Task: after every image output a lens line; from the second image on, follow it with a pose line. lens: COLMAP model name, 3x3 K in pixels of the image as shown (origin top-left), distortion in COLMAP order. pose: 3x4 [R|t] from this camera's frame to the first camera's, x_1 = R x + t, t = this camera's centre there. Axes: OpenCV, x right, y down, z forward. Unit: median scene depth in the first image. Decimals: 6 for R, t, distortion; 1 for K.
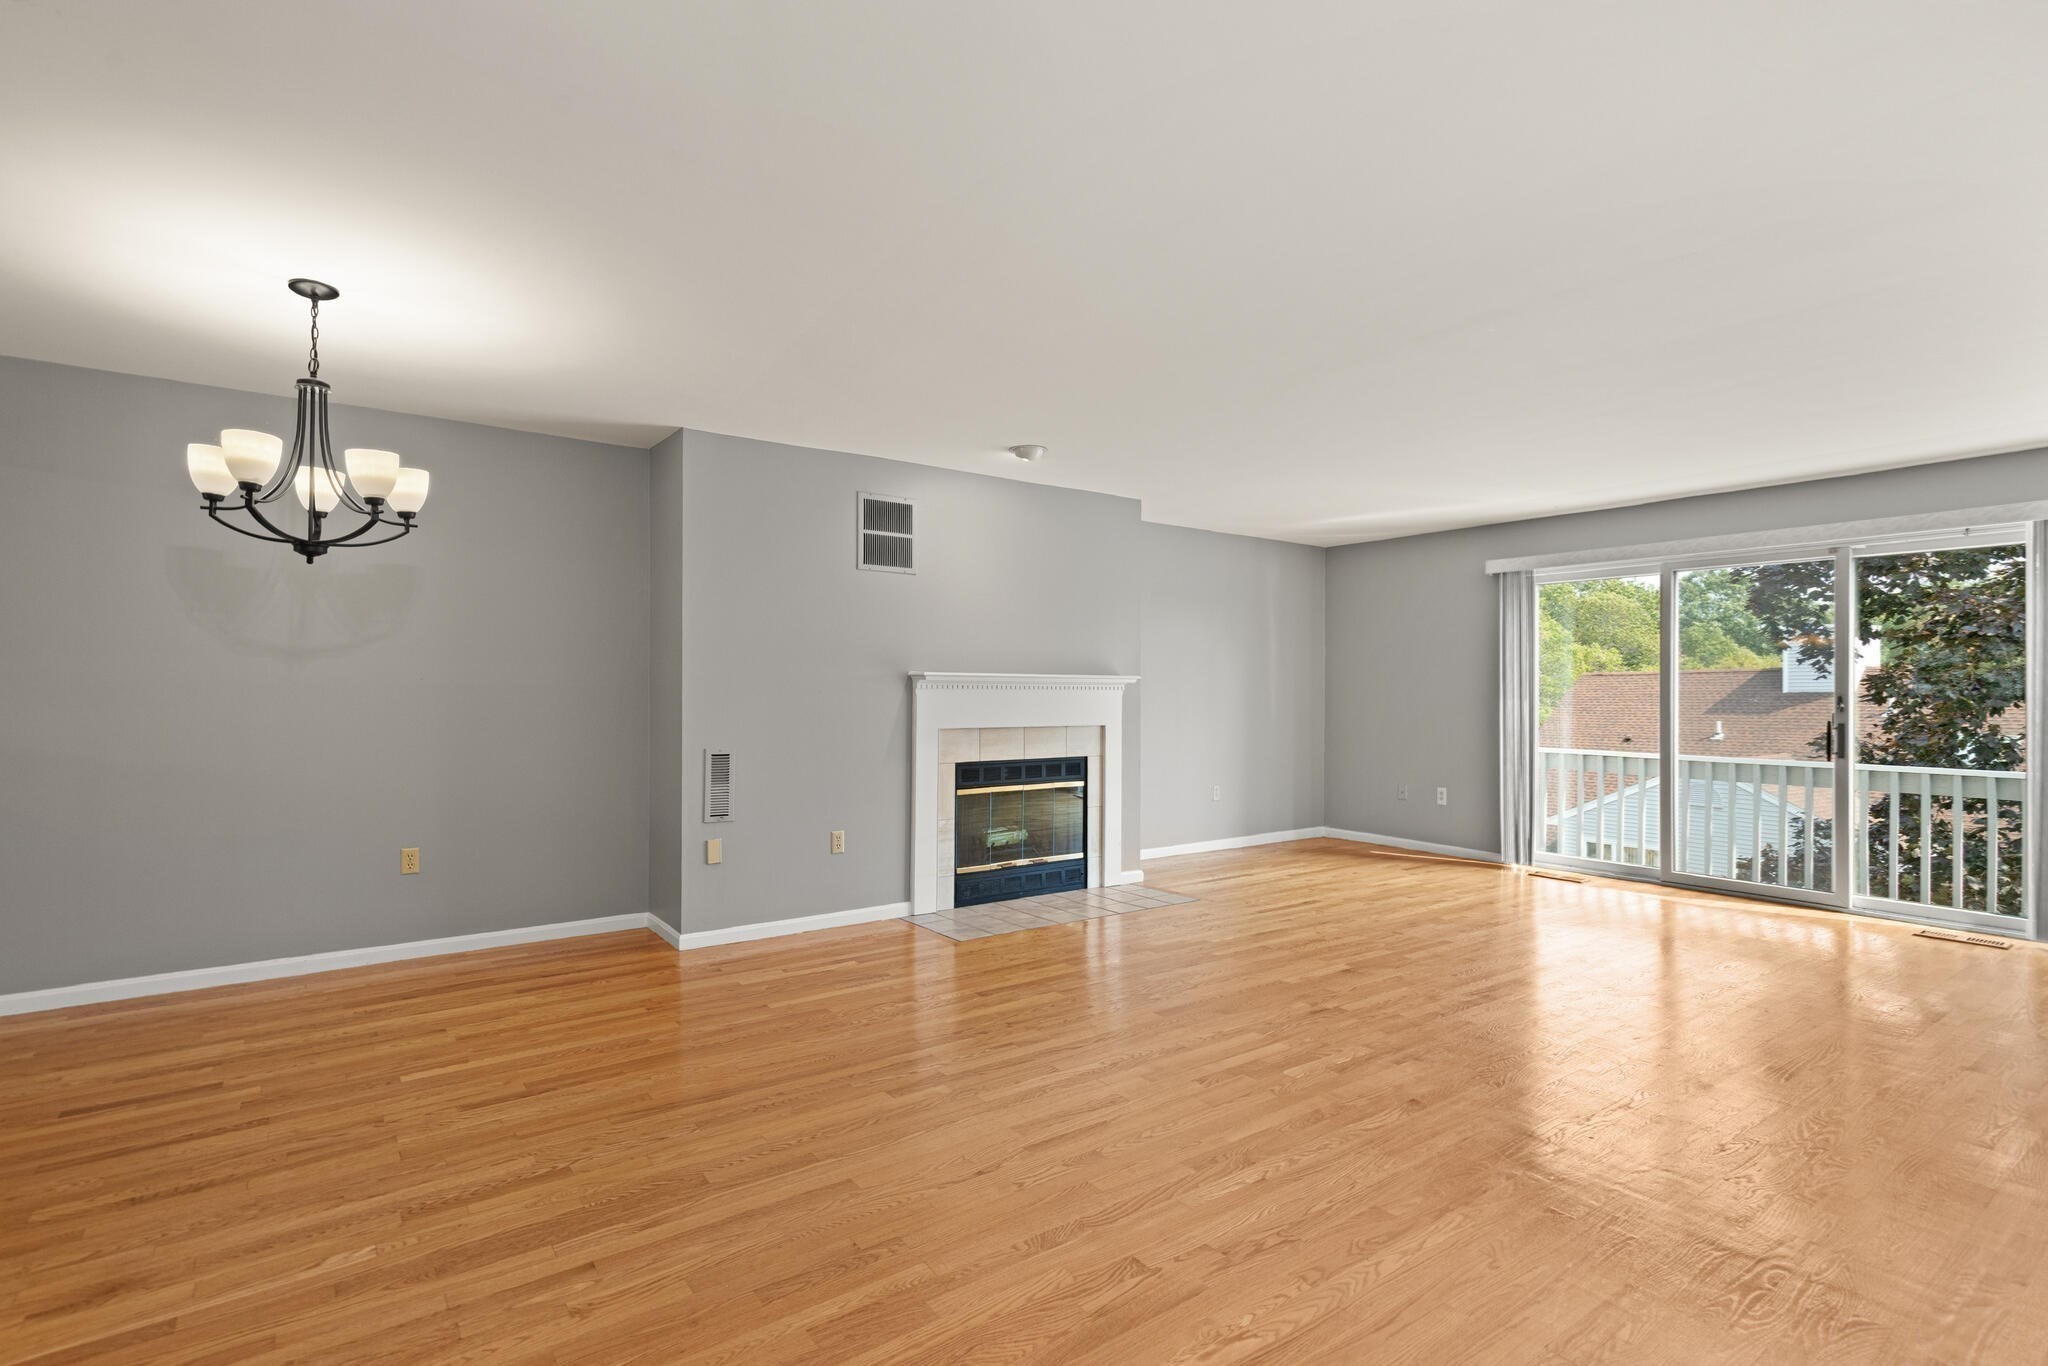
lens RADIAL K [[947.0, 0, 1022.4], [0, 947.0, 668.2], [0, 0, 1]] dist [0.017803, -0.005316]
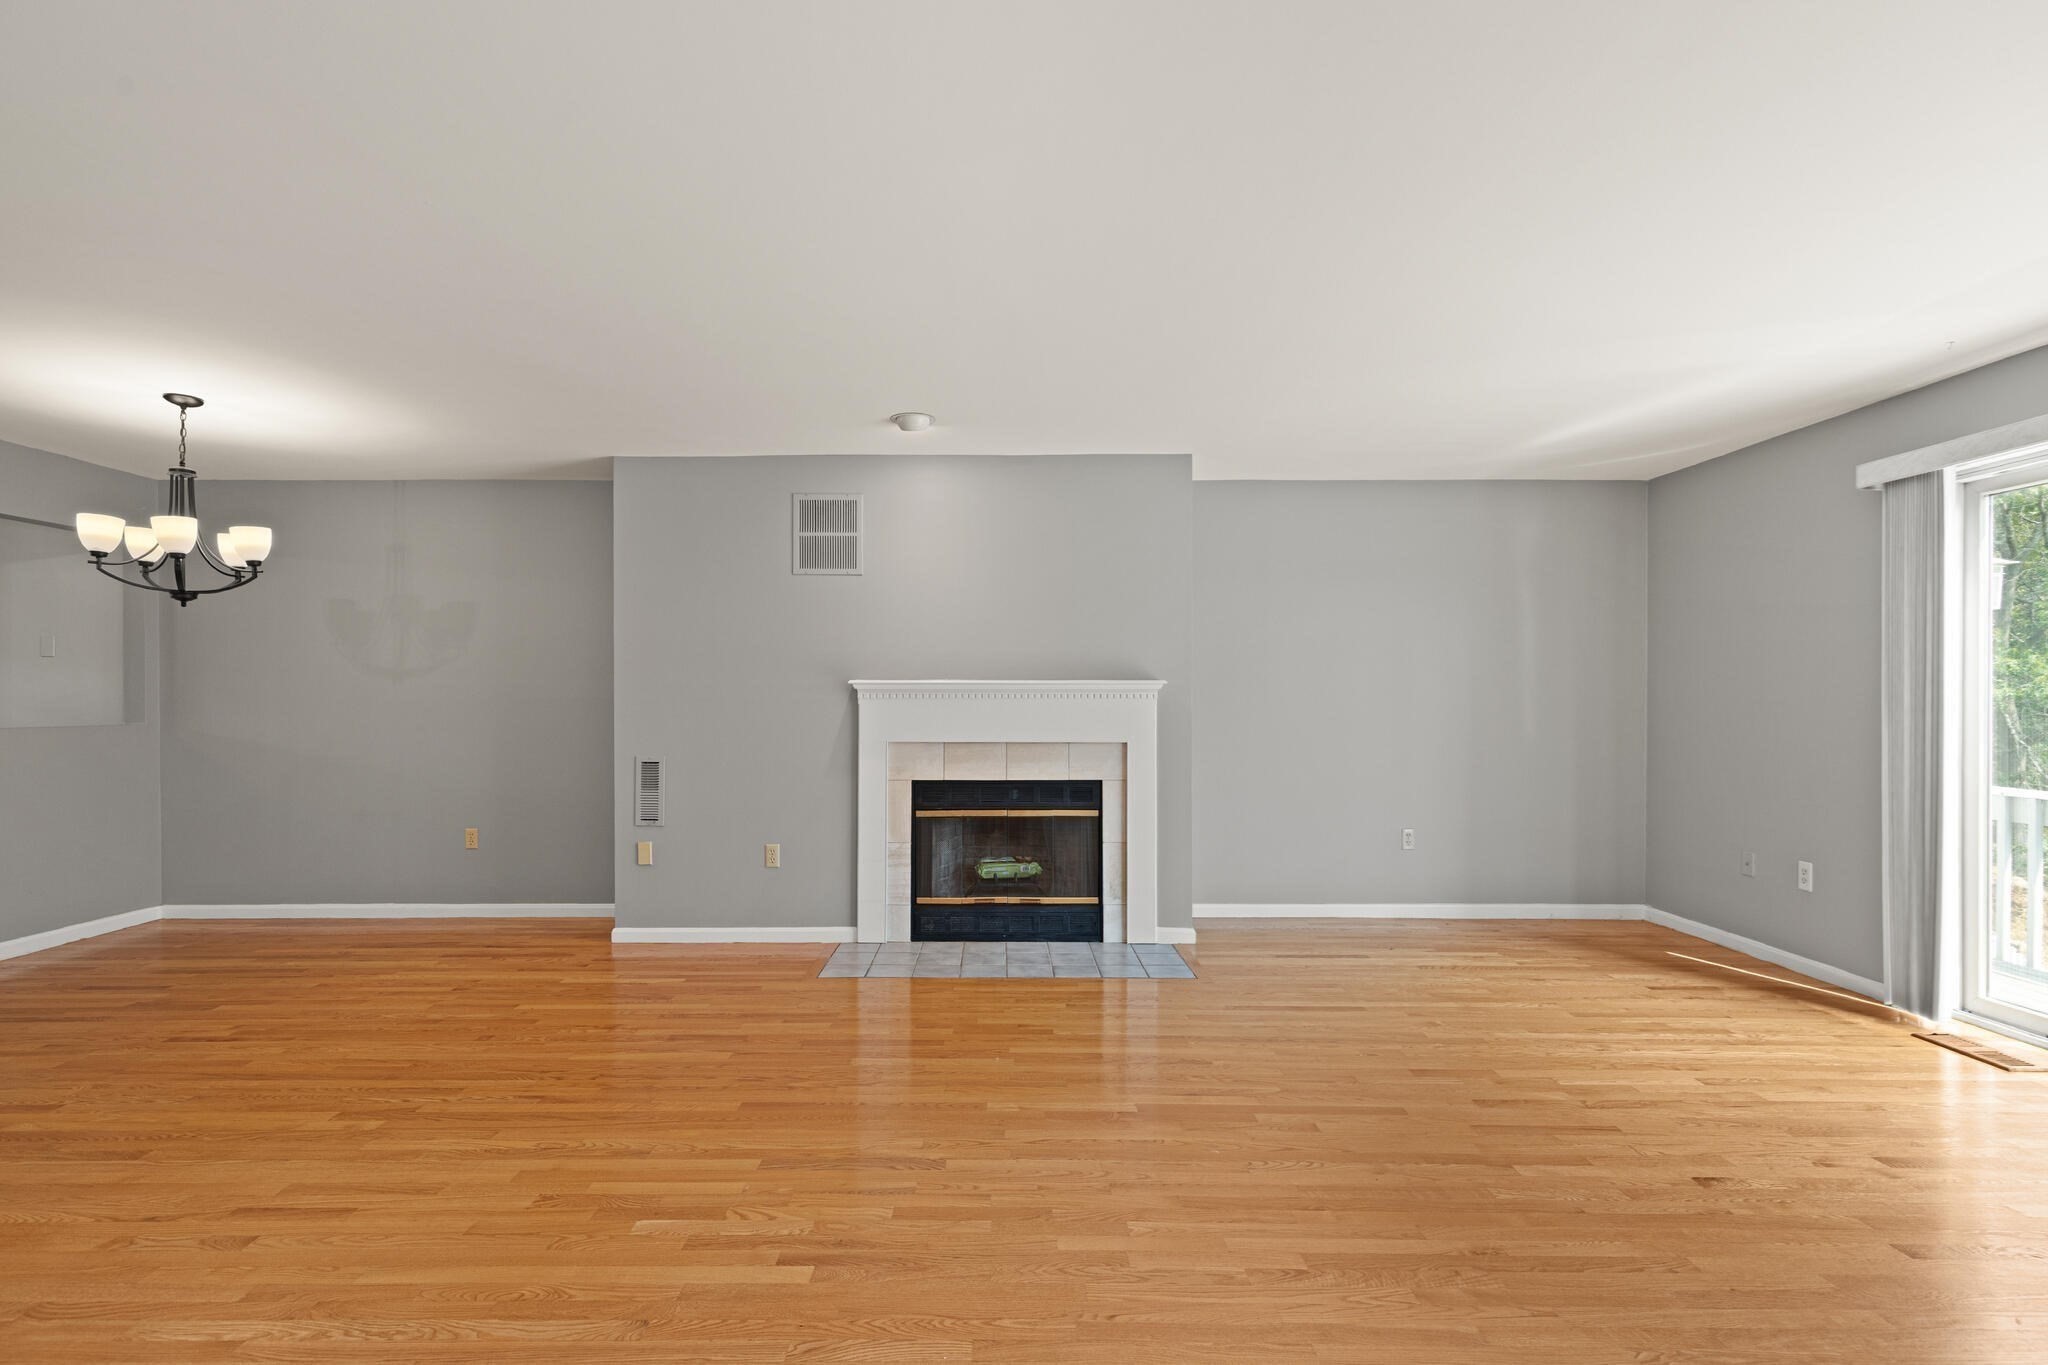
lens RADIAL K [[944.4, 0, 1016.7], [0, 944.4, 686.4], [0, 0, 1]] dist [0.014410, -0.001226]
pose [[0.812521, -0.012580, -0.582796, 0.553535], [0.018181, 0.999828, 0.003766, 0.009353], [0.582648, -0.013655, 0.812610, 0.341069]]
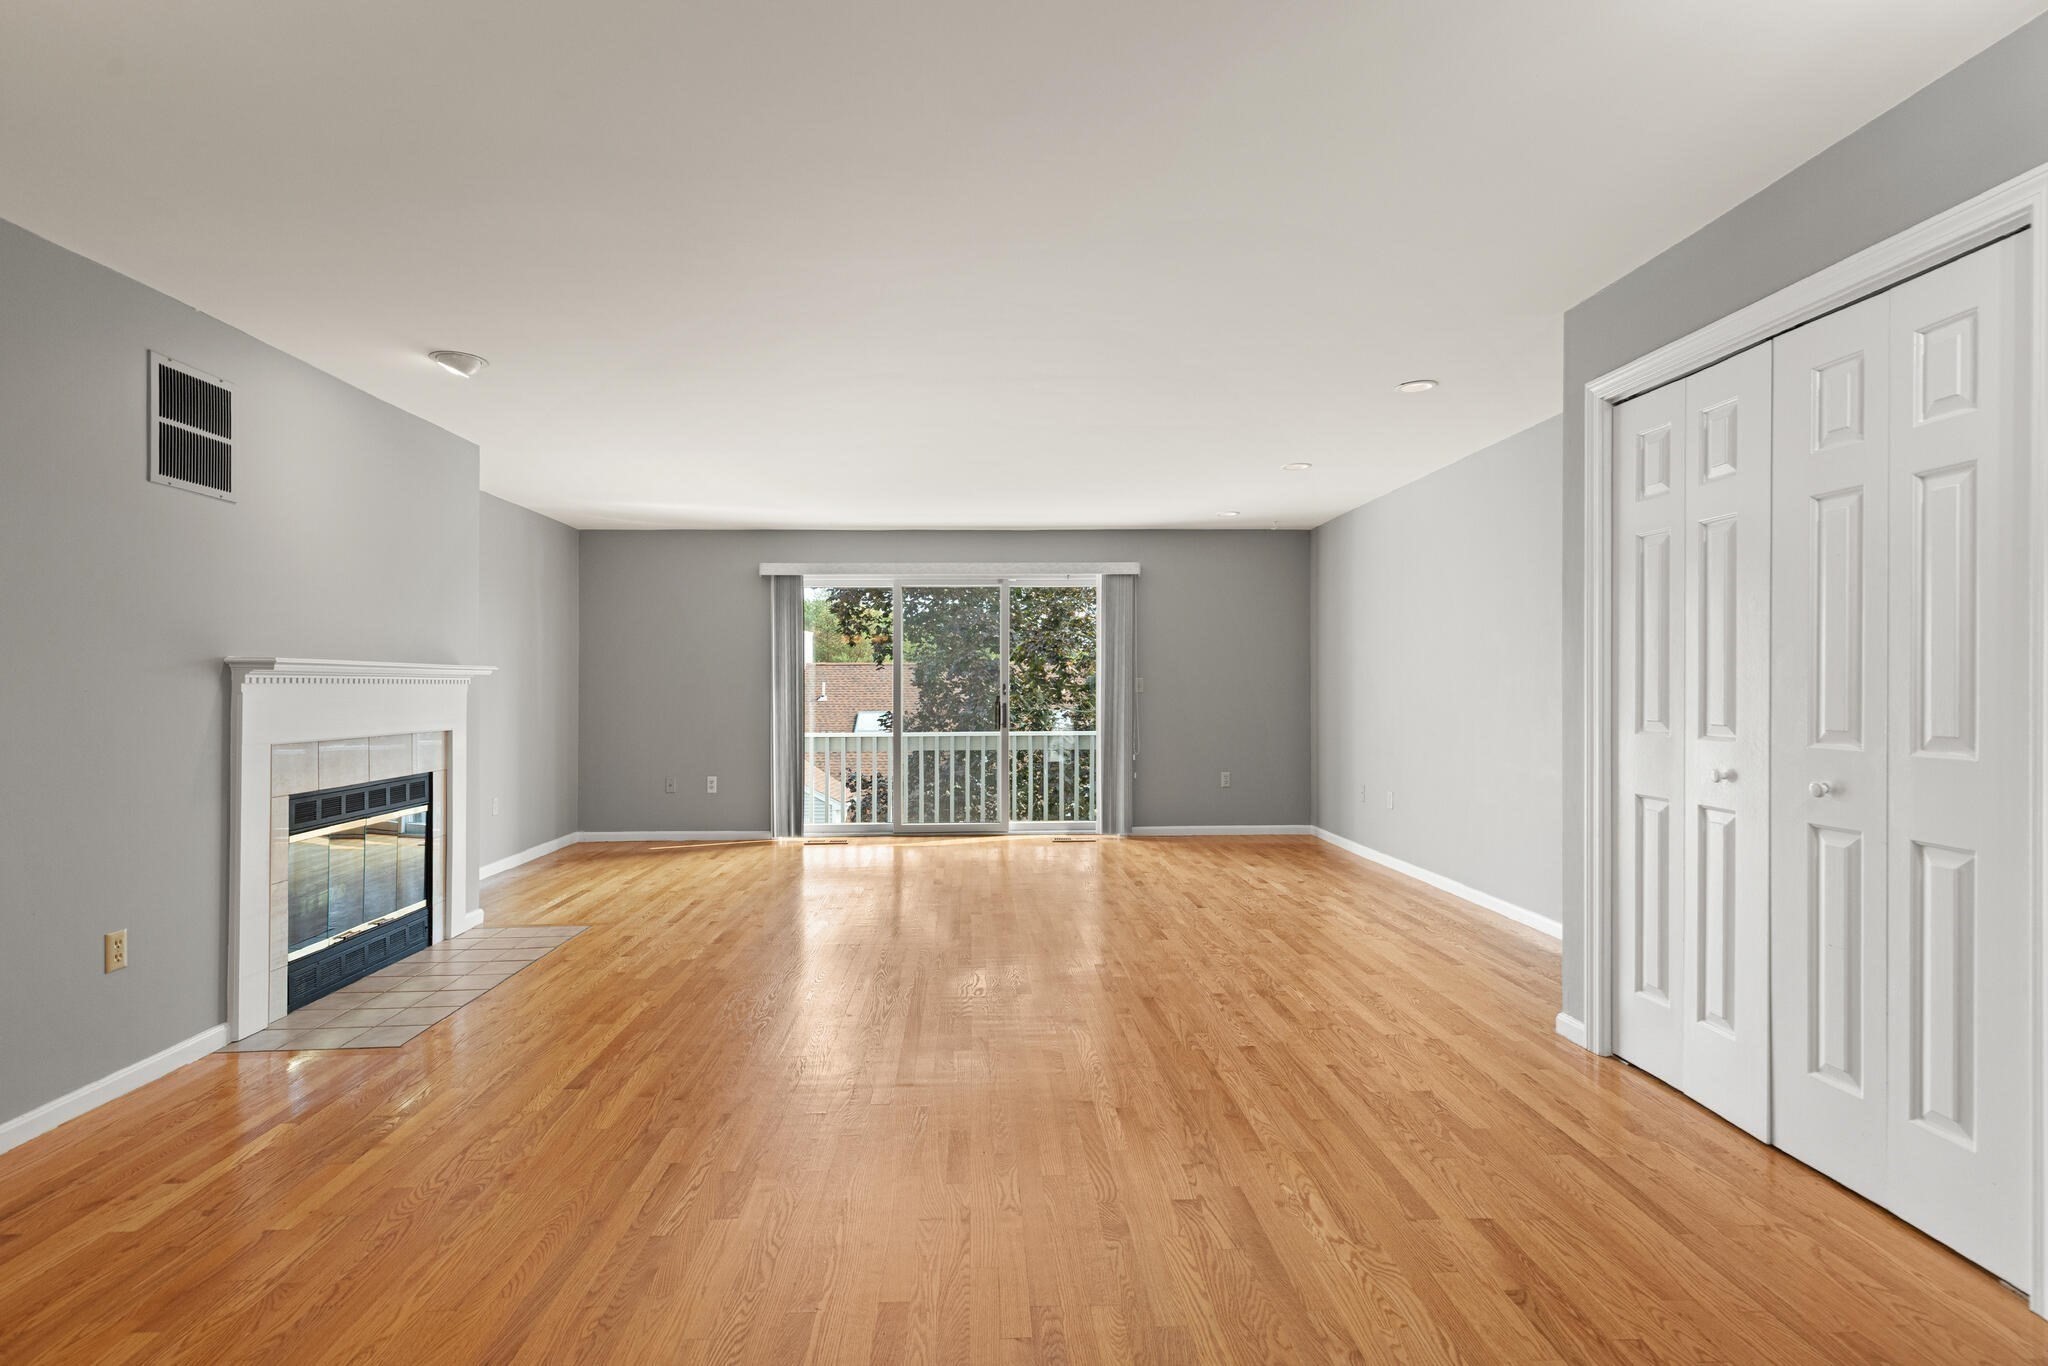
lens RADIAL K [[964.3, 0, 988.1], [0, 964.3, 667.6], [0, 0, 1]] dist [0.003018, -0.000150]
pose [[0.567165, 0.006303, 0.823580, -0.362598], [-0.010218, 0.999948, -0.000616, 0.006194], [-0.823541, -0.008066, 0.567200, 0.221775]]
